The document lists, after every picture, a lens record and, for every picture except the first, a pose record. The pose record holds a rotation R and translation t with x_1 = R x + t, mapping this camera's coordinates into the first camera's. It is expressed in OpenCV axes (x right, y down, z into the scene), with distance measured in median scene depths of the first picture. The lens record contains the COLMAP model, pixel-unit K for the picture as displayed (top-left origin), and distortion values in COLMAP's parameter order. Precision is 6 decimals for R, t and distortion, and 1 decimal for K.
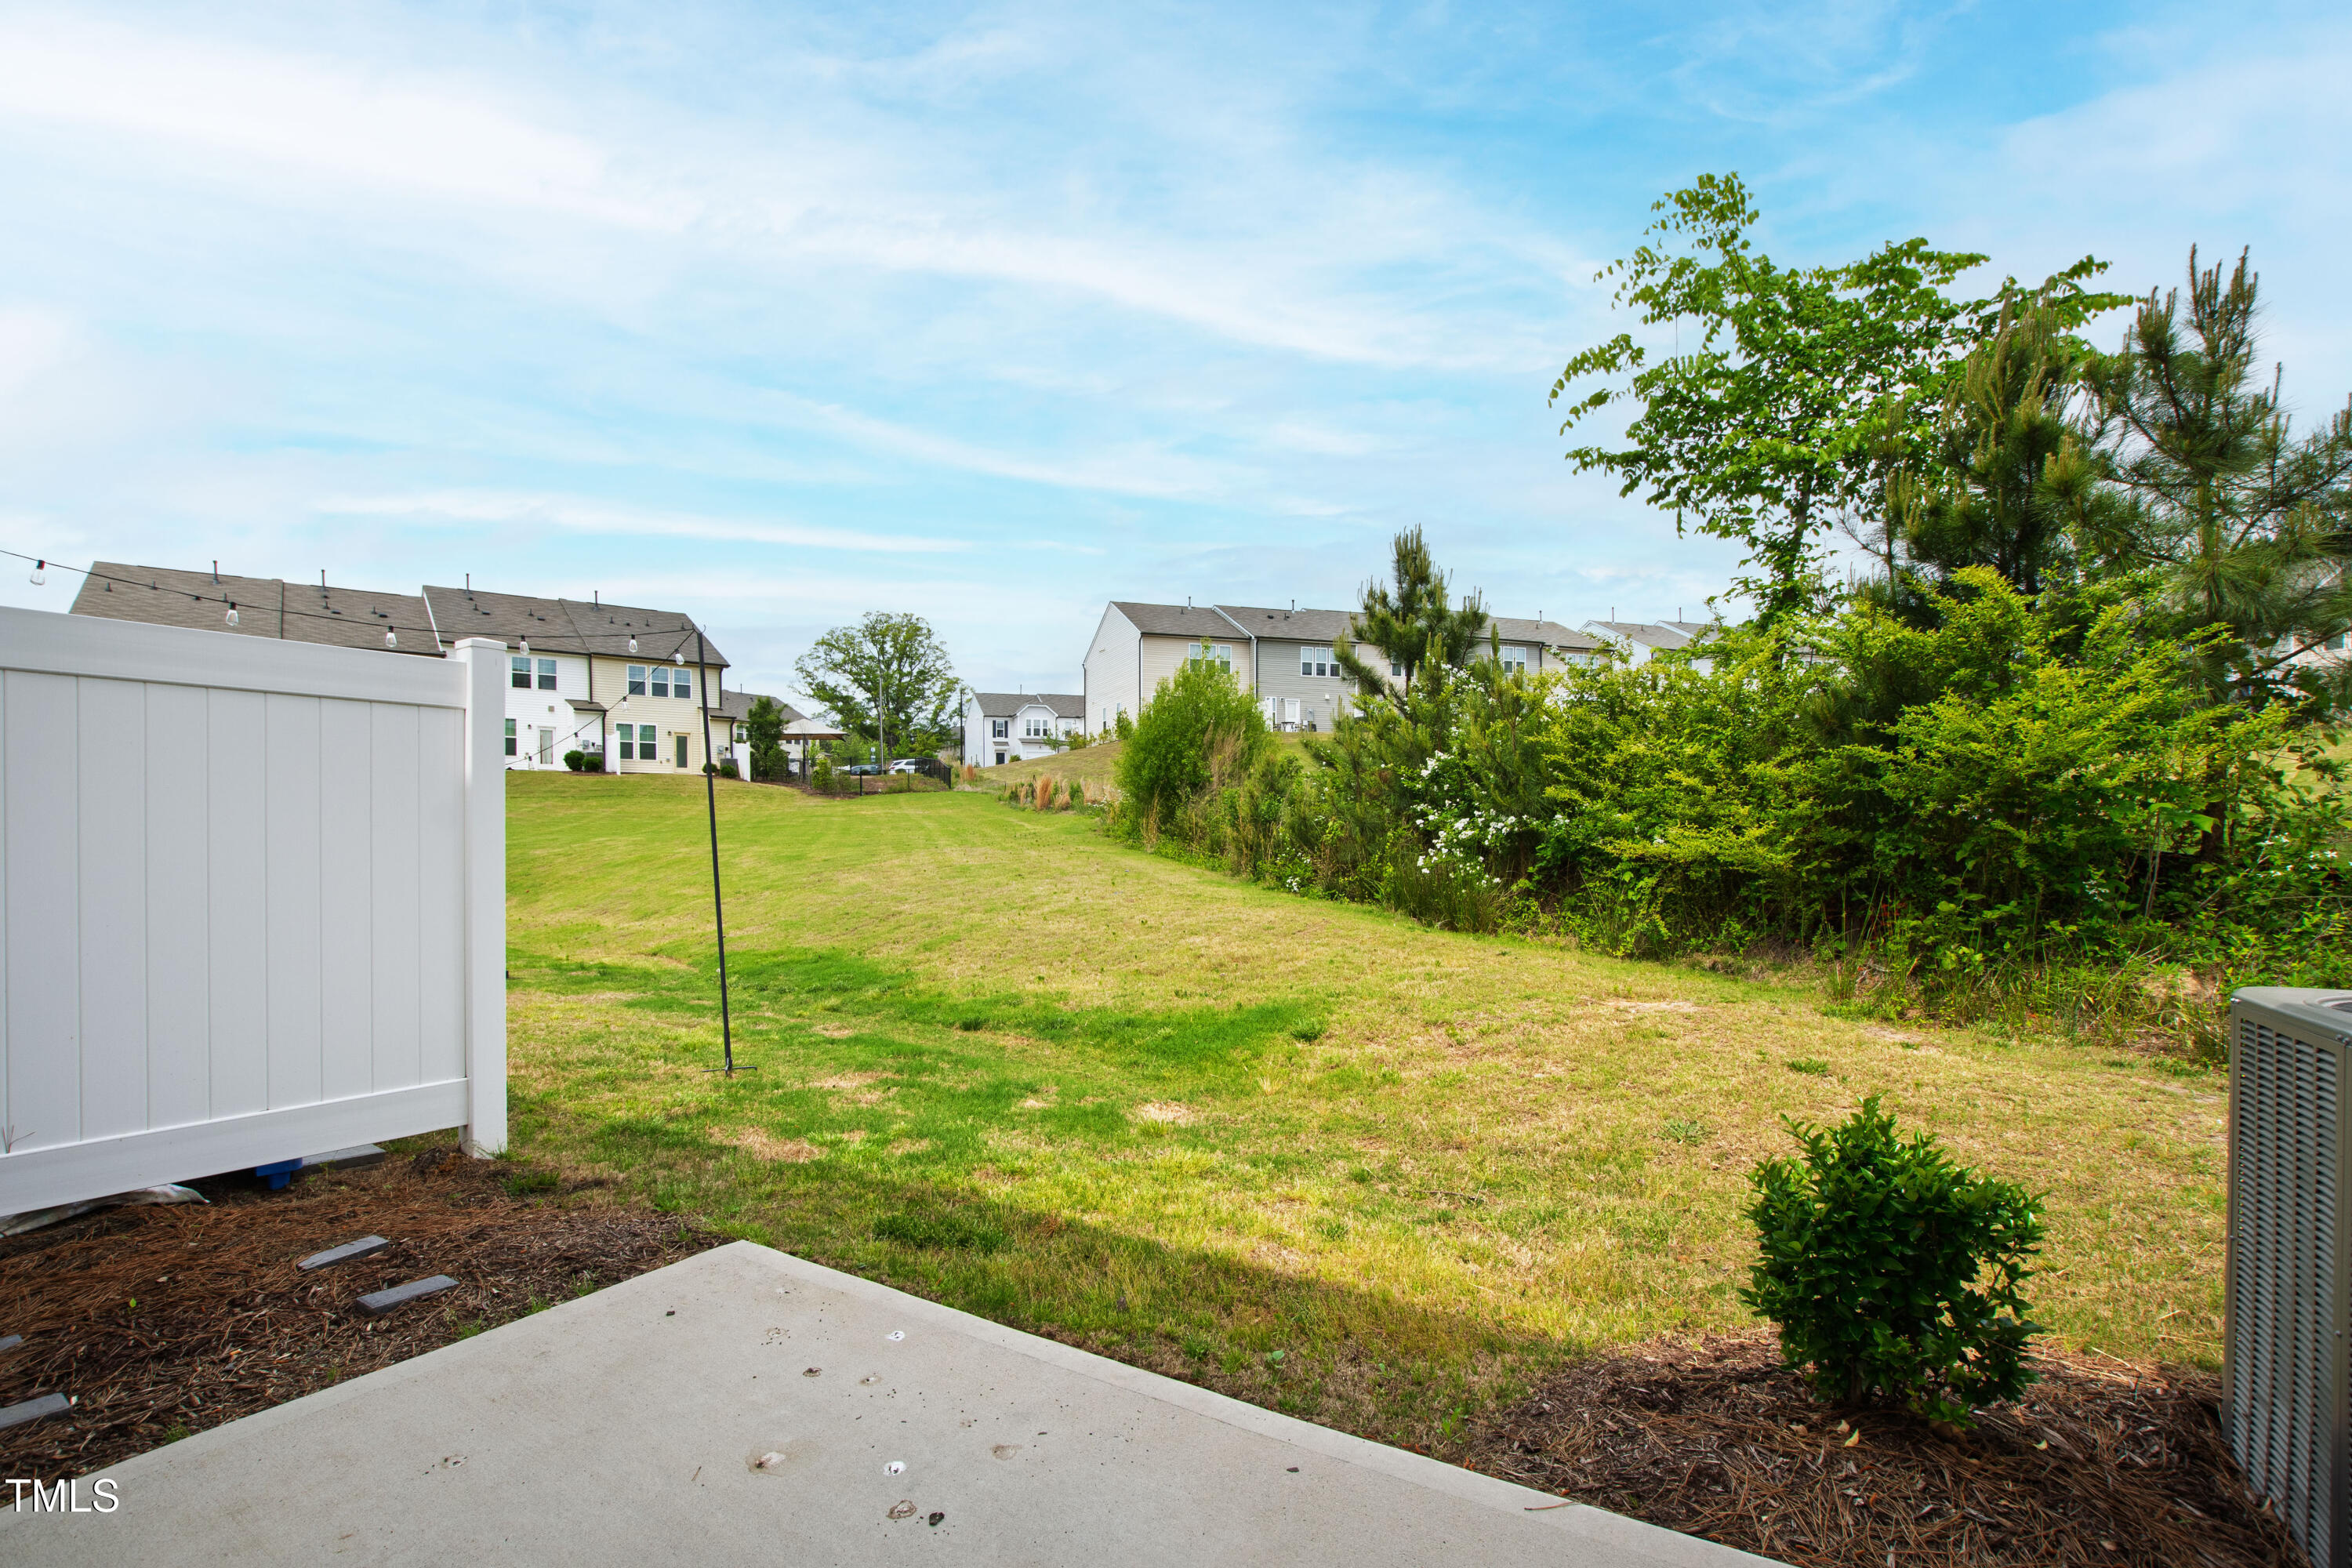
lens RADIAL K [[1069.9, 0, 1168.1], [0, 1069.9, 837.3], [0, 0, 1]] dist [-0.007968, -0.000494]
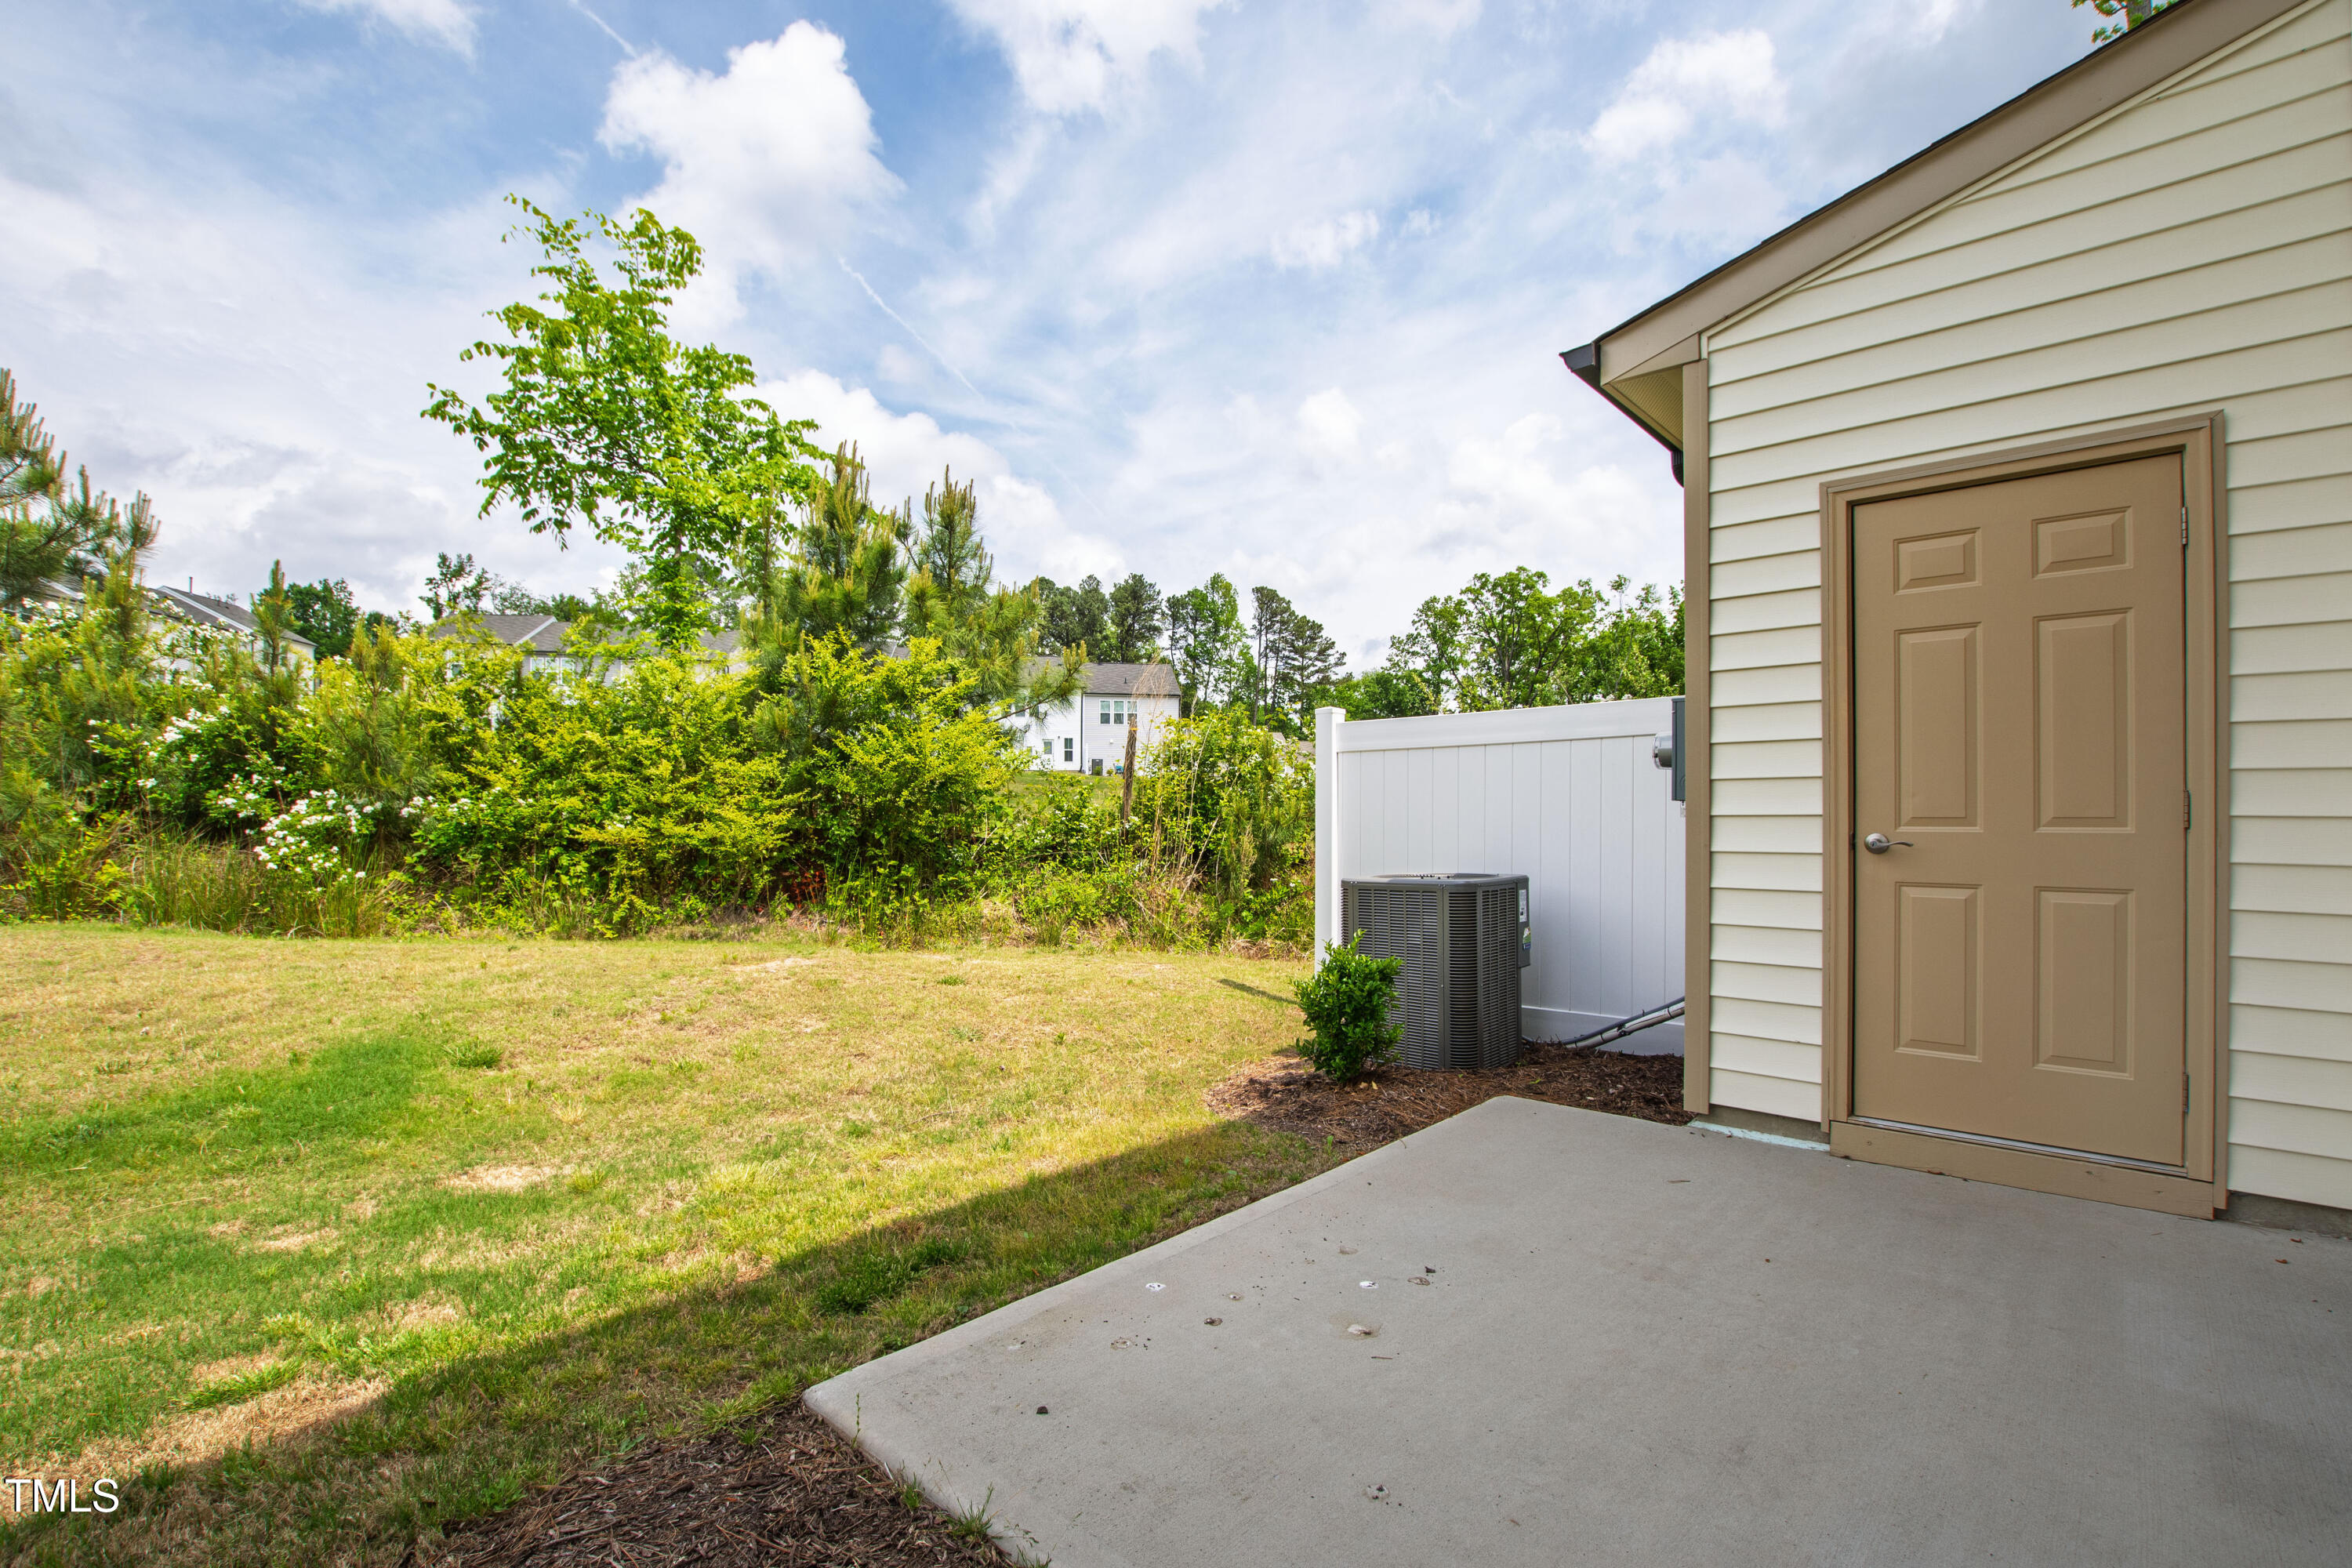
lens RADIAL K [[1033.2, 0, 1158.1], [0, 1033.2, 843.3], [0, 0, 1]] dist [-0.001108, -0.030523]
pose [[0.199928, -0.016649, 0.979669, -0.594434], [0.003650, 0.999861, 0.016247, 0.008337], [-0.979804, 0.000328, 0.199961, 0.383017]]
